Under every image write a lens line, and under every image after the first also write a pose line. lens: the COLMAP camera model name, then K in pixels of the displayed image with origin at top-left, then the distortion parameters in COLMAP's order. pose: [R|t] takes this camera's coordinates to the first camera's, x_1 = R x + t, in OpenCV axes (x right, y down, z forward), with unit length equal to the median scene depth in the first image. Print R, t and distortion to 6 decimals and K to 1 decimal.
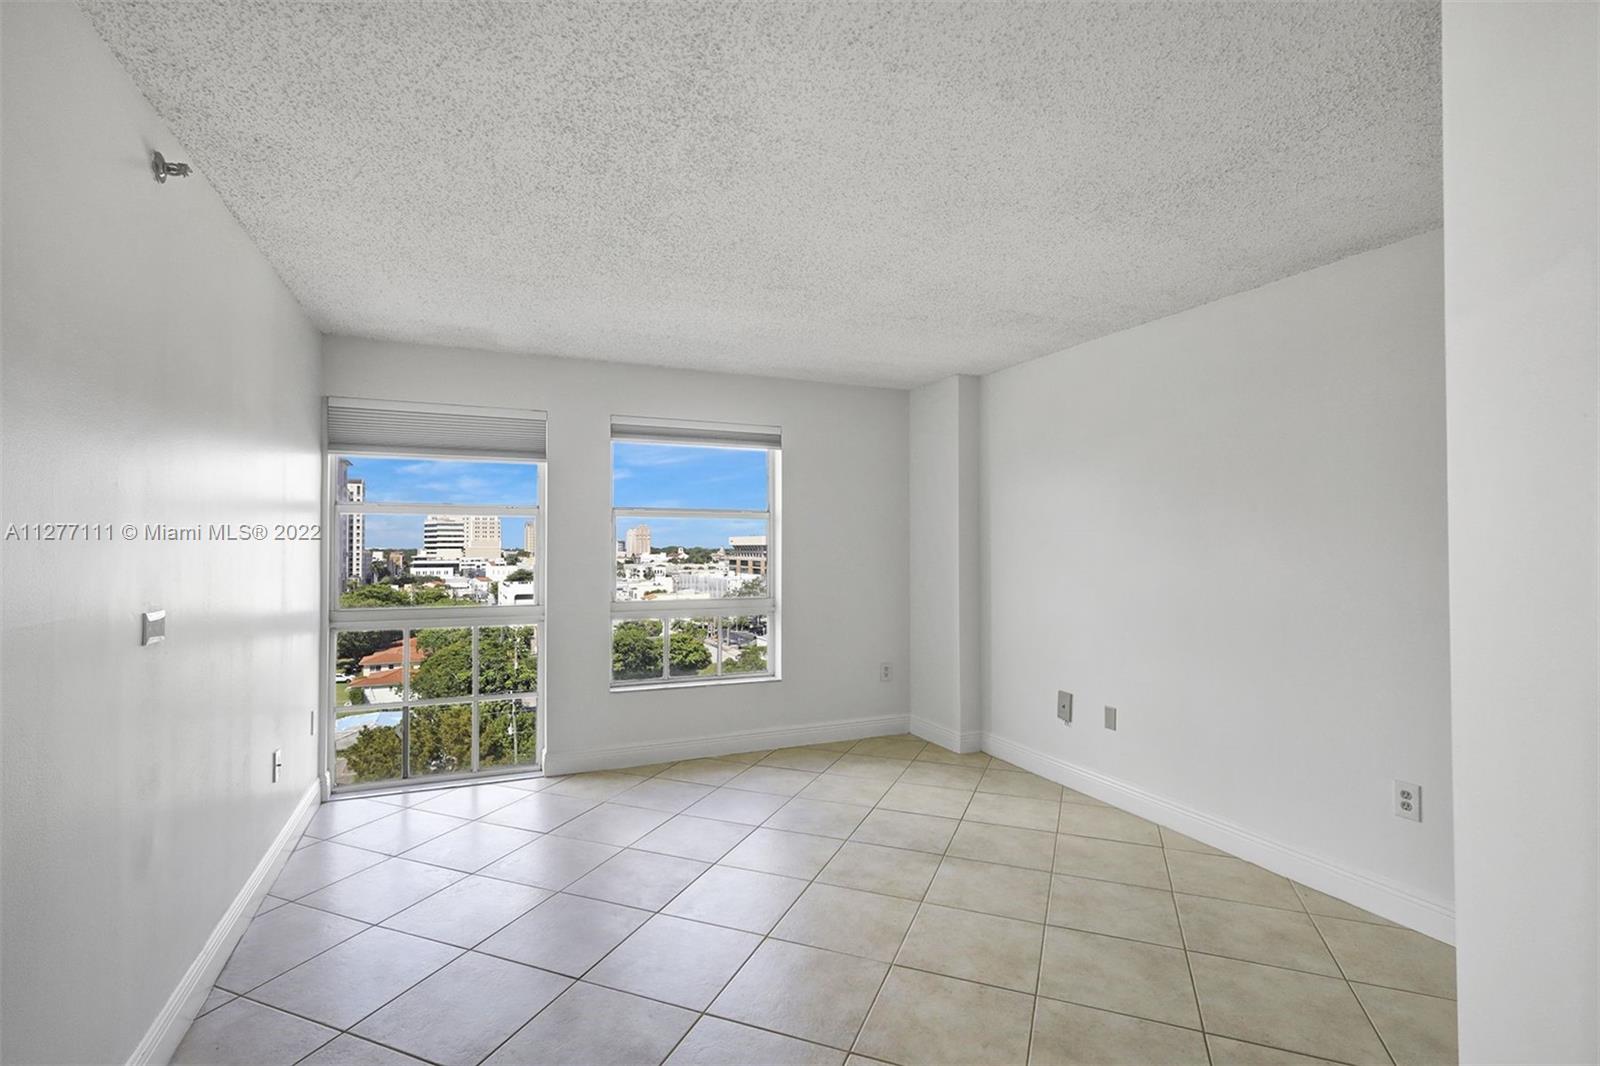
lens RADIAL K [[739.8, 0, 797.0], [0, 739.8, 536.6], [0, 0, 1]] dist [-0.000219, -0.000027]
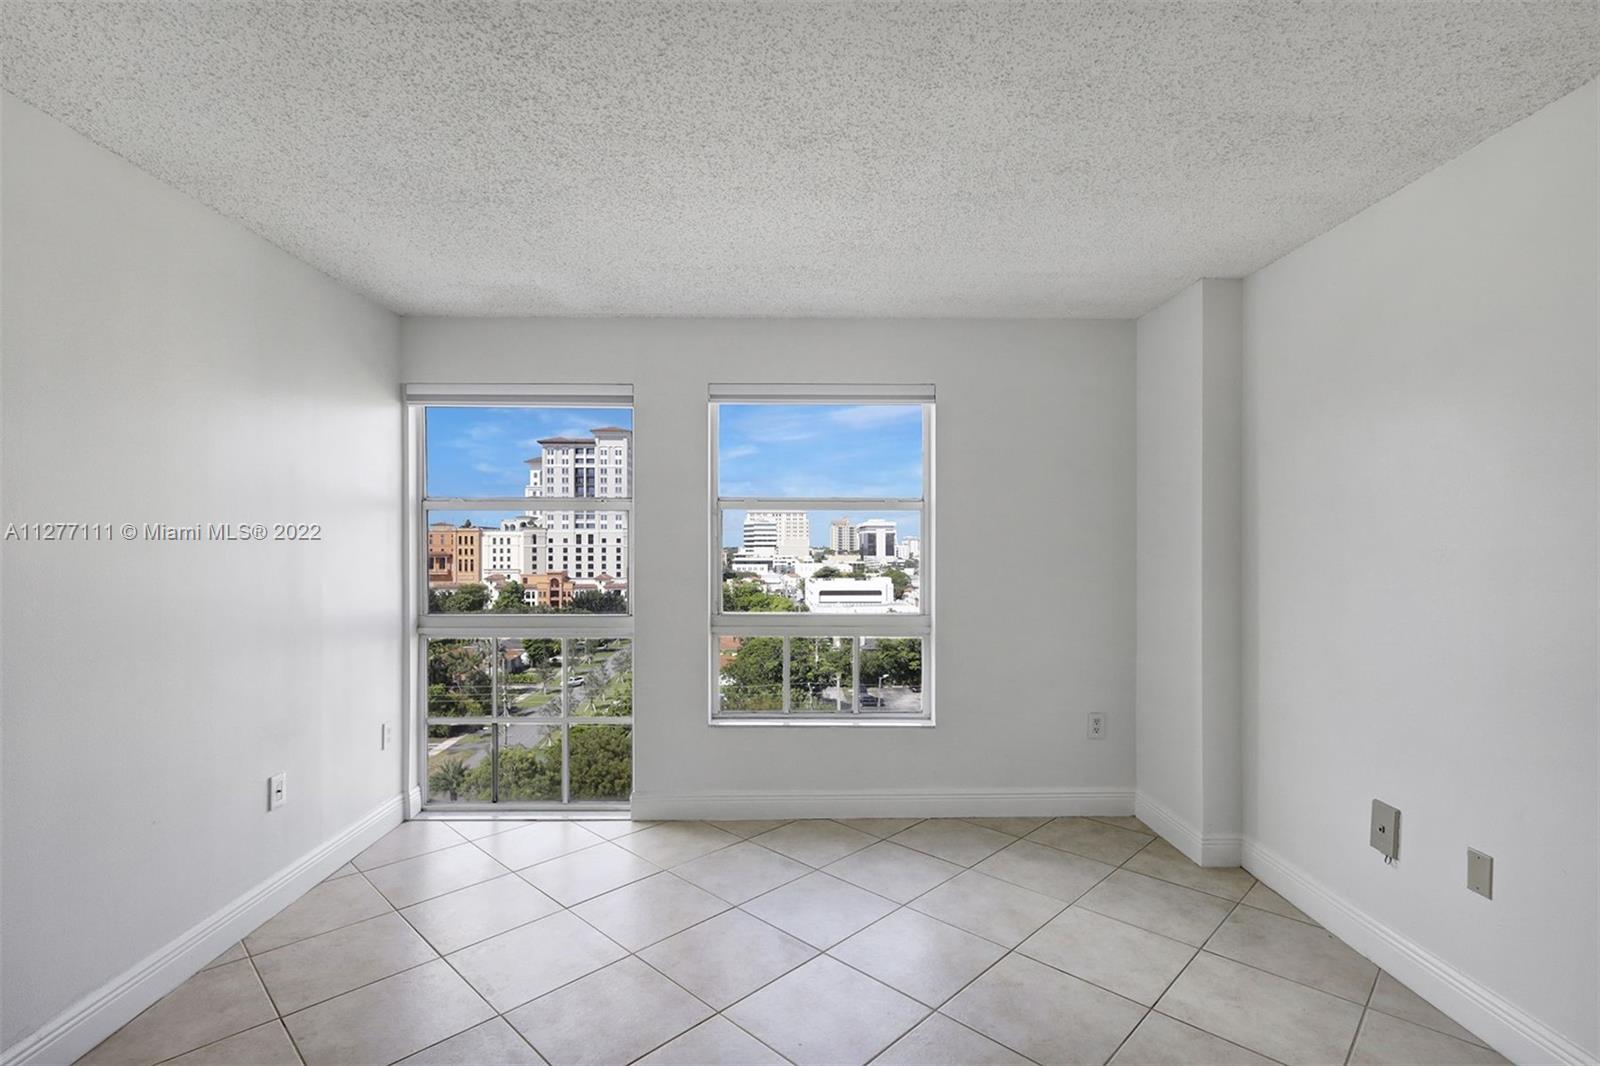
lens RADIAL K [[751.1, 0, 799.2], [0, 751.1, 548.4], [0, 0, 1]] dist [-0.000360, 0.000442]
pose [[0.923253, 0.002070, -0.384187, 0.151699], [0.004840, 0.999843, 0.017019, 0.001726], [0.384162, -0.017572, 0.923099, 0.269838]]
